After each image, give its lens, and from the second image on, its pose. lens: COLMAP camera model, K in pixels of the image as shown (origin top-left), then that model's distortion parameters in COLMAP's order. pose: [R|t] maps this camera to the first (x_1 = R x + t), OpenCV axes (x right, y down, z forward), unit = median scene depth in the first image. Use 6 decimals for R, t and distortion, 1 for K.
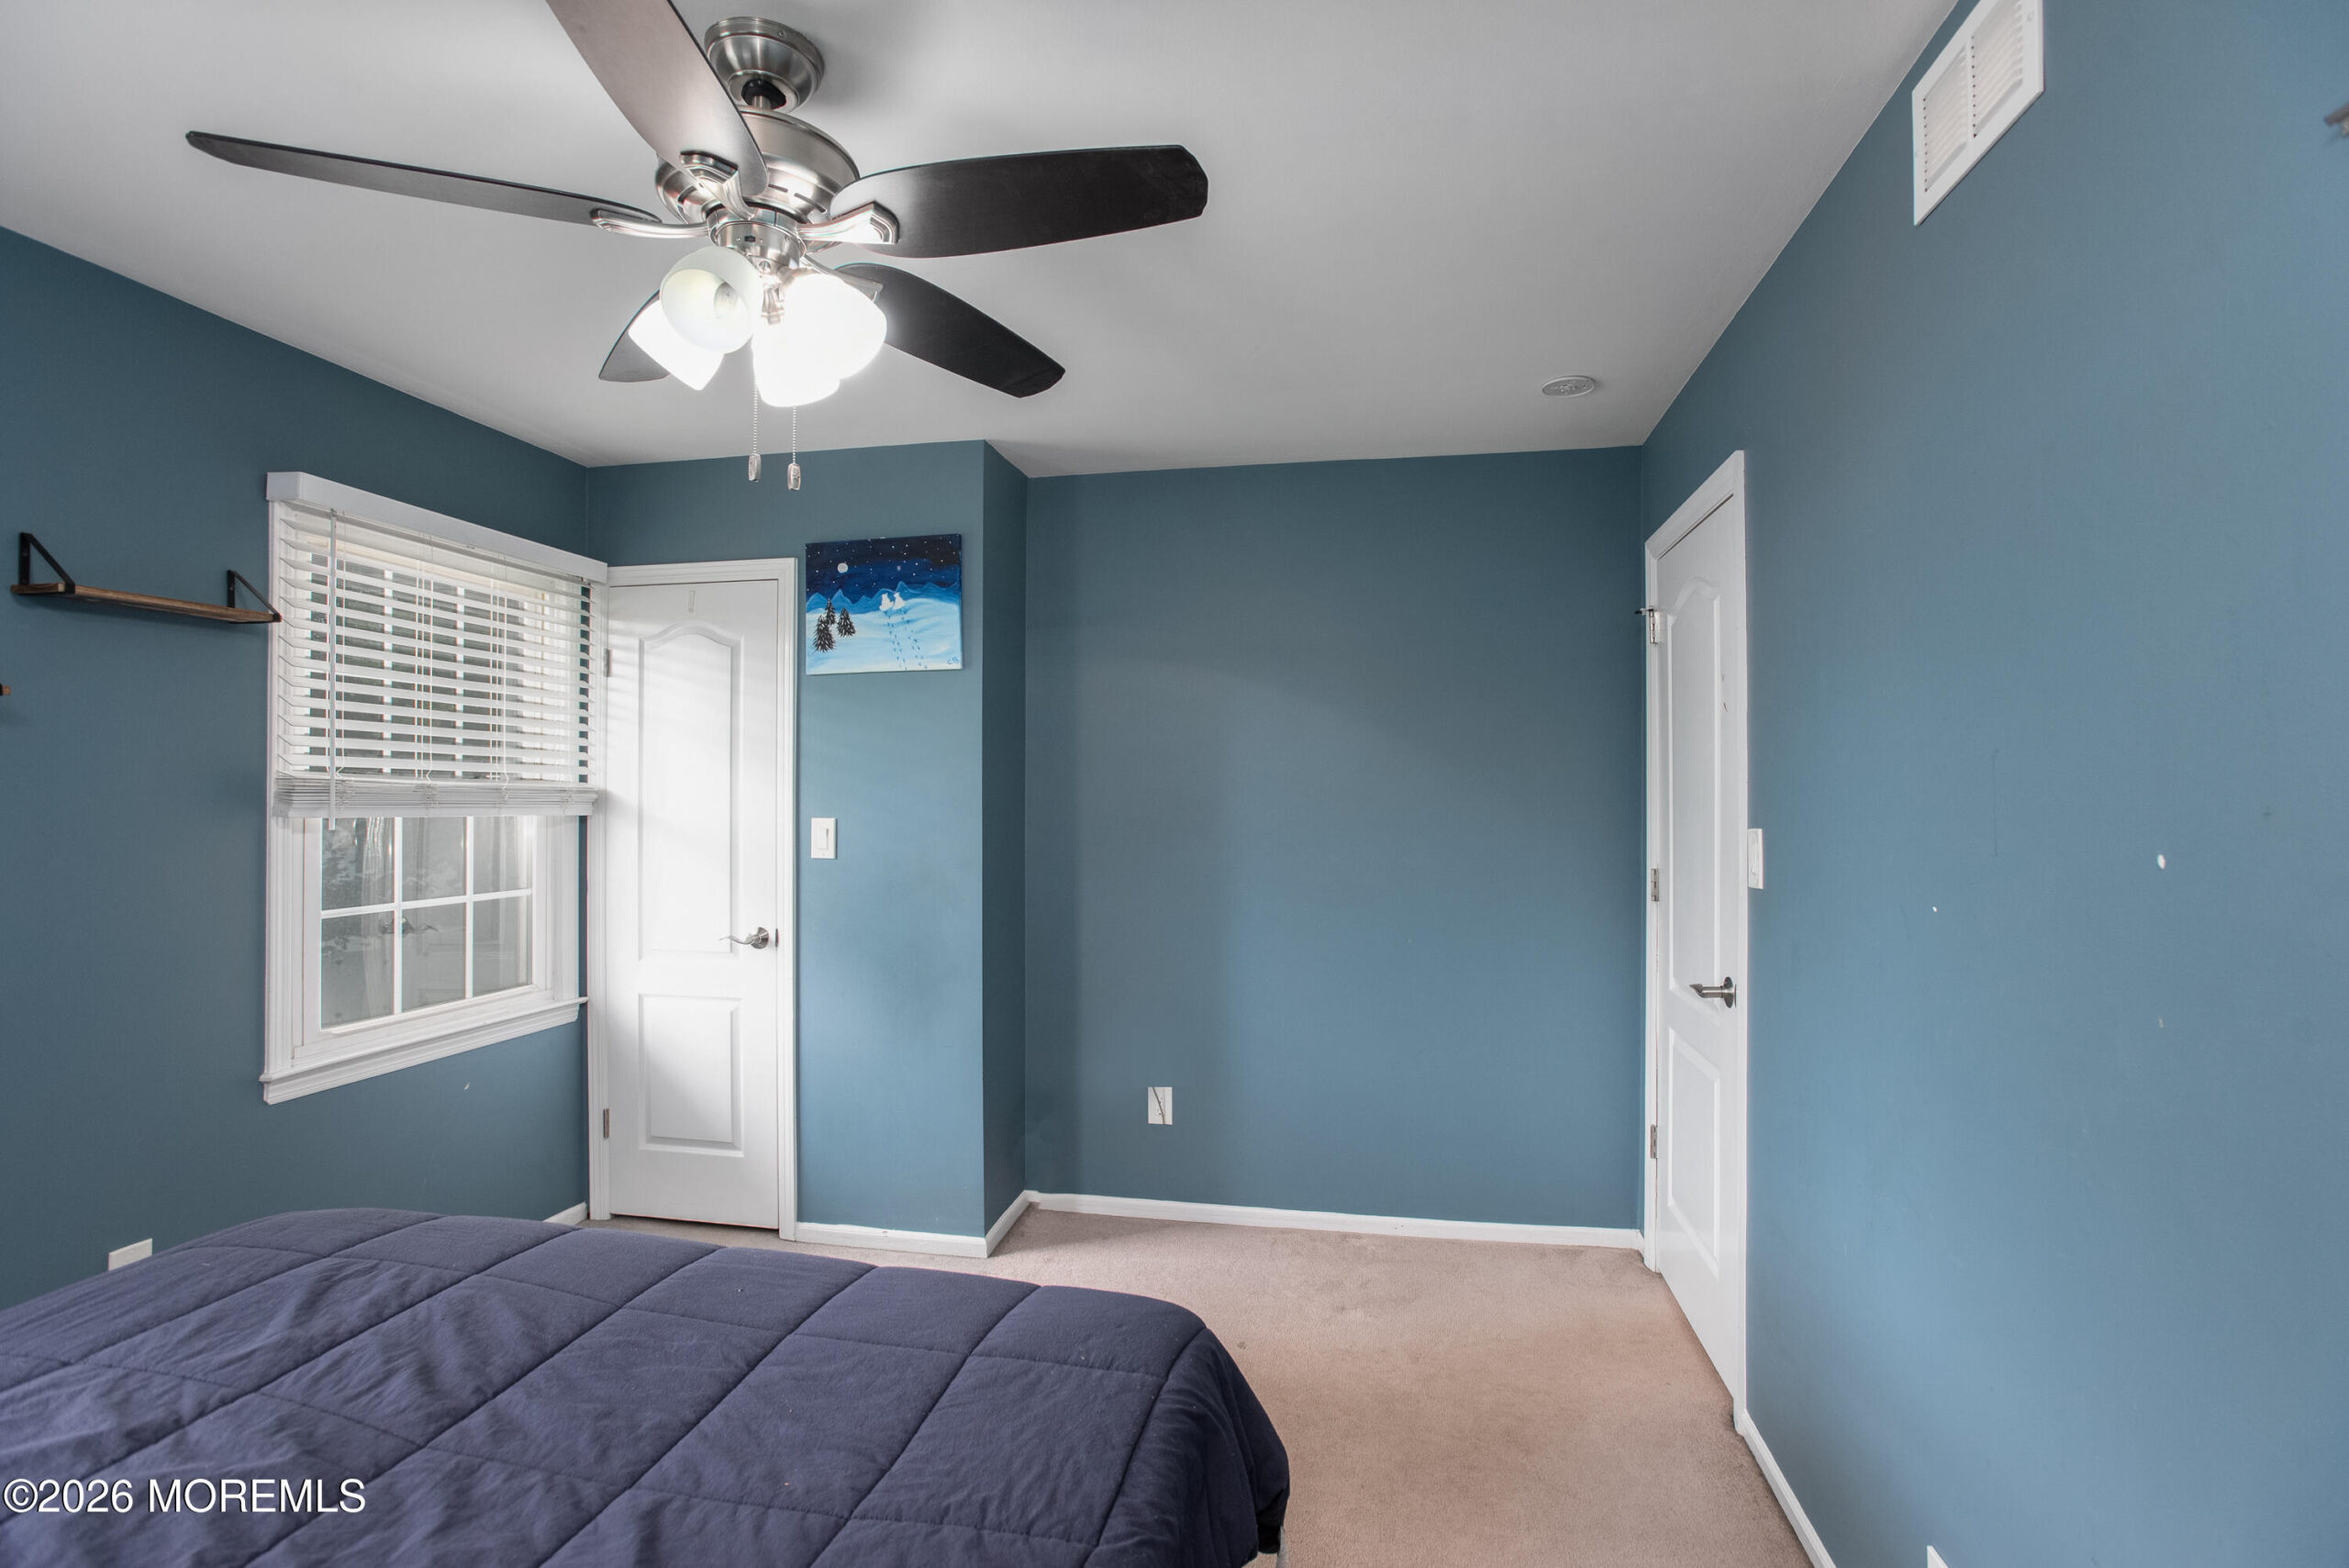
lens RADIAL K [[1102.5, 0, 1158.1], [0, 1102.5, 785.2], [0, 0, 1]] dist [-0.086778, 0.048316]
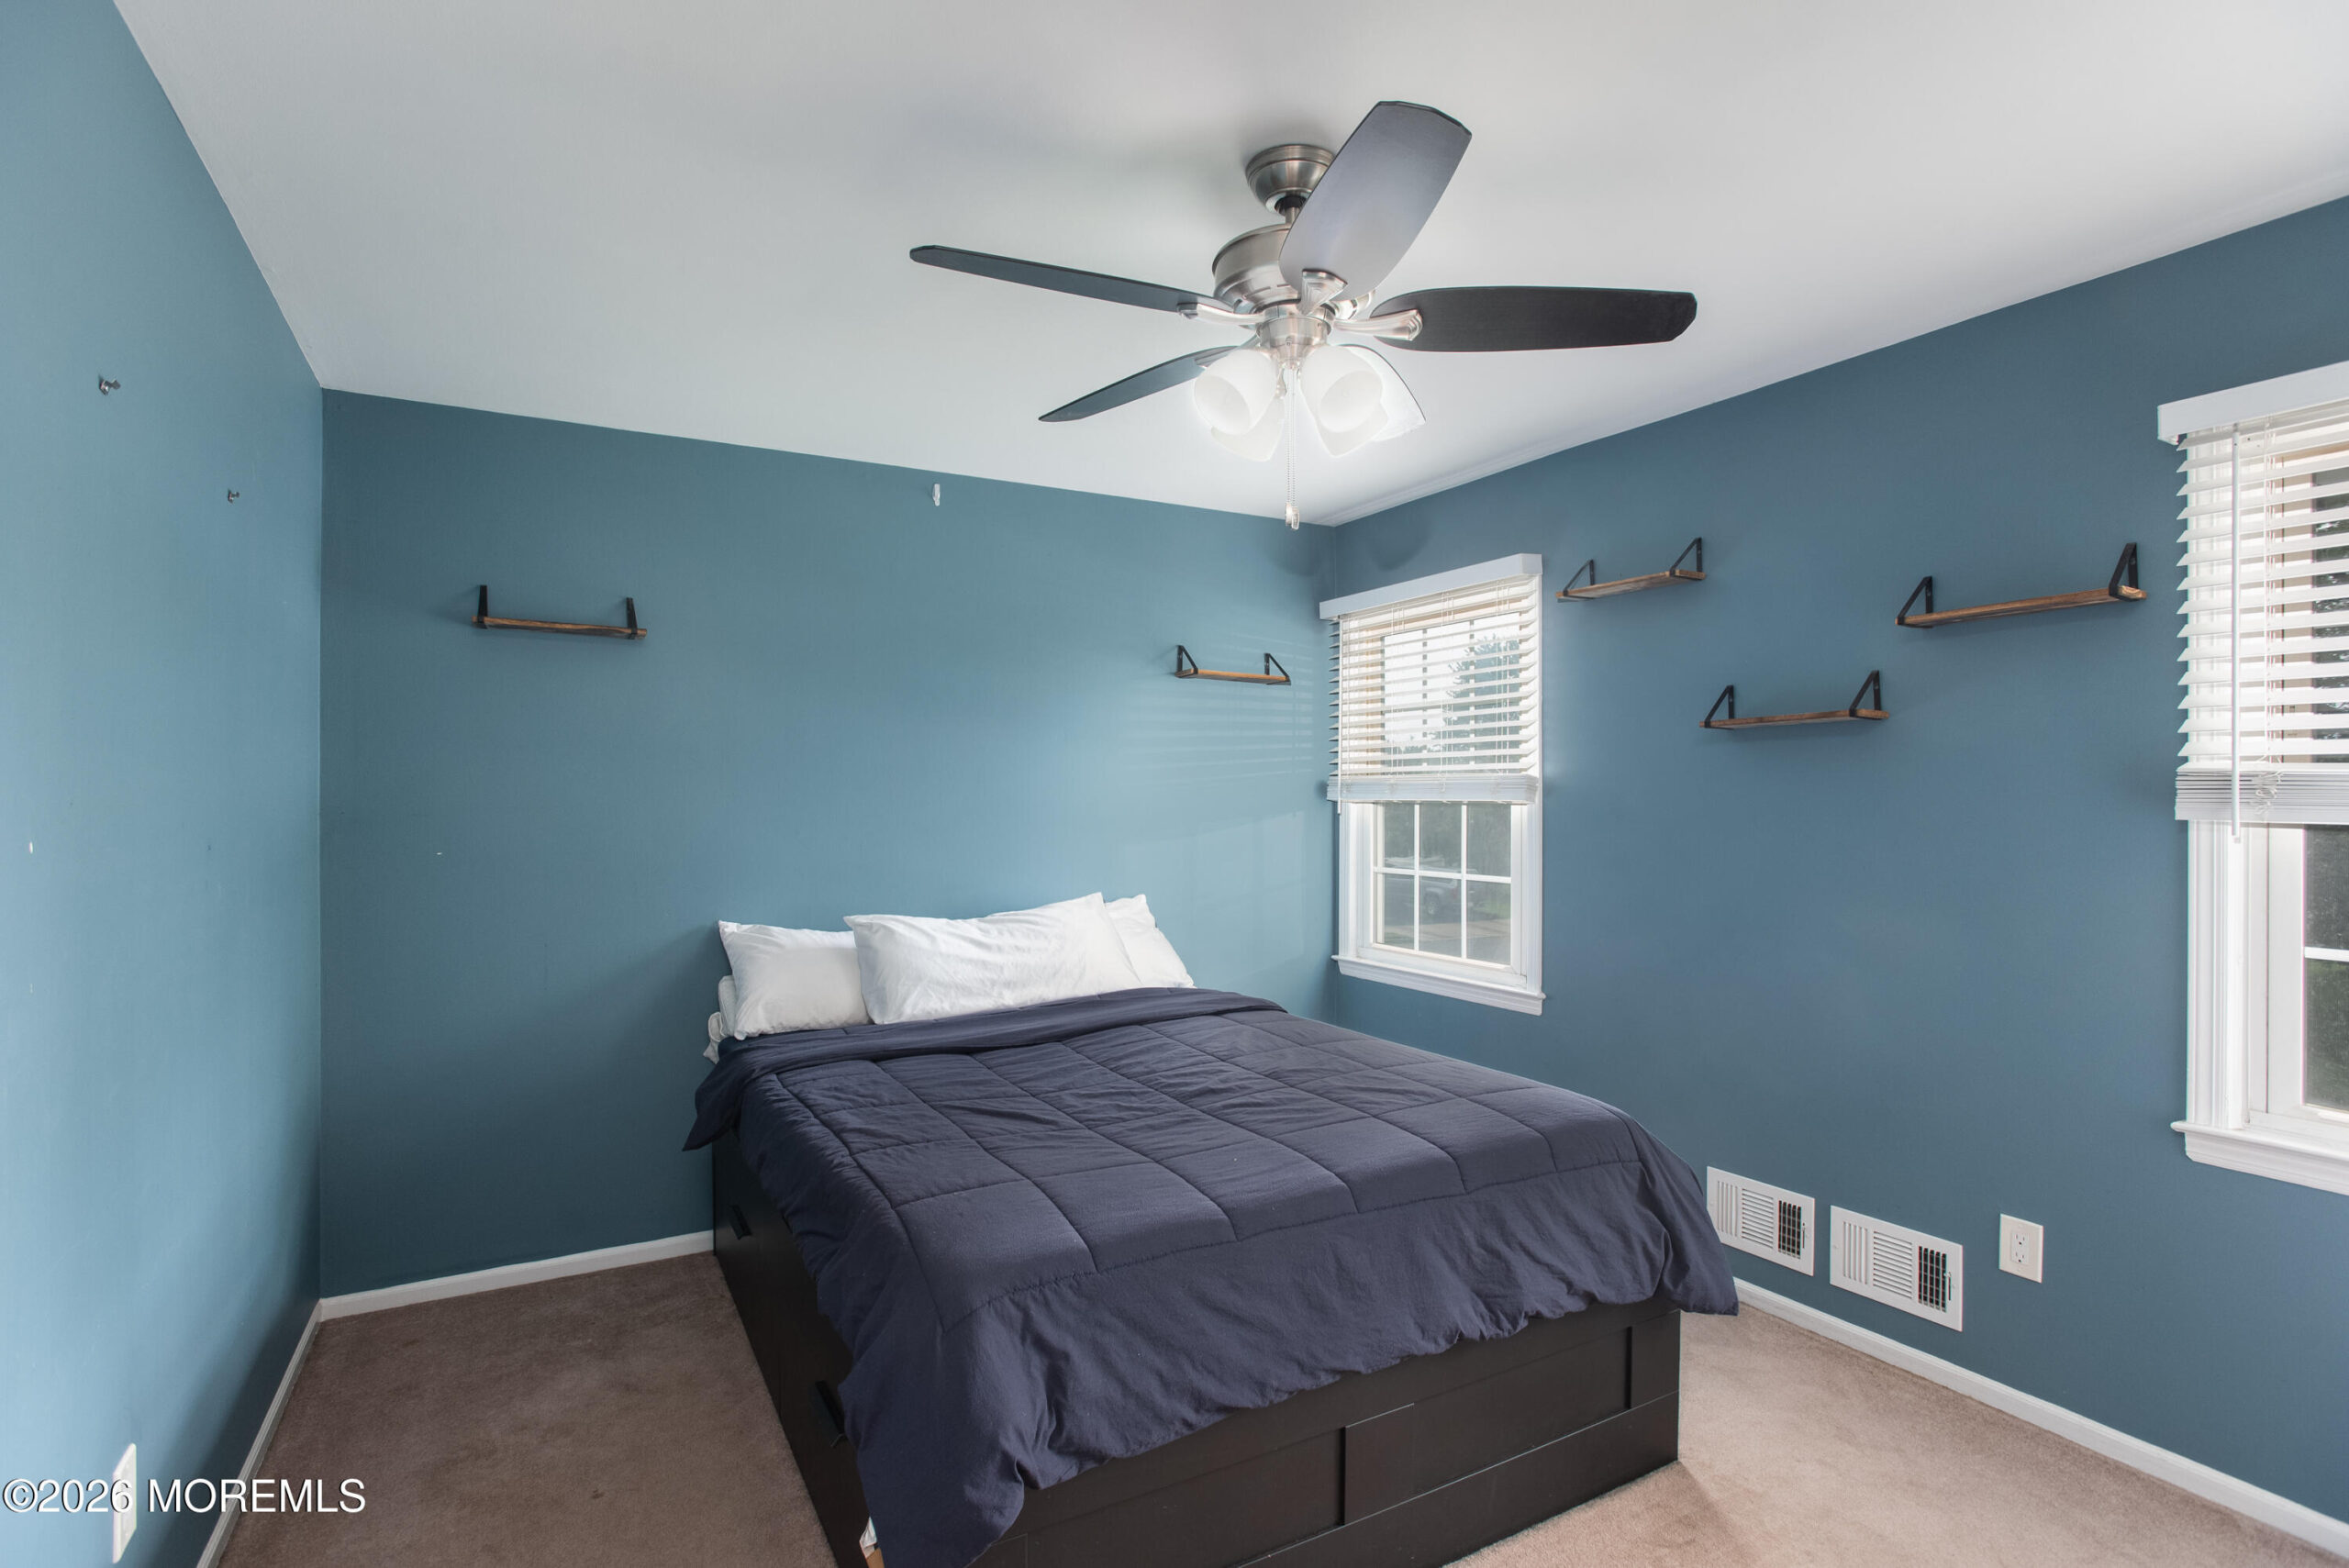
lens RADIAL K [[1120.0, 0, 1164.1], [0, 1120.0, 787.9], [0, 0, 1]] dist [-0.053117, 0.022704]
pose [[-0.744264, -0.001104, -0.667884, 0.443288], [0.004817, 0.999964, -0.007021, 0.011825], [0.667868, -0.008442, -0.744232, 1.448705]]
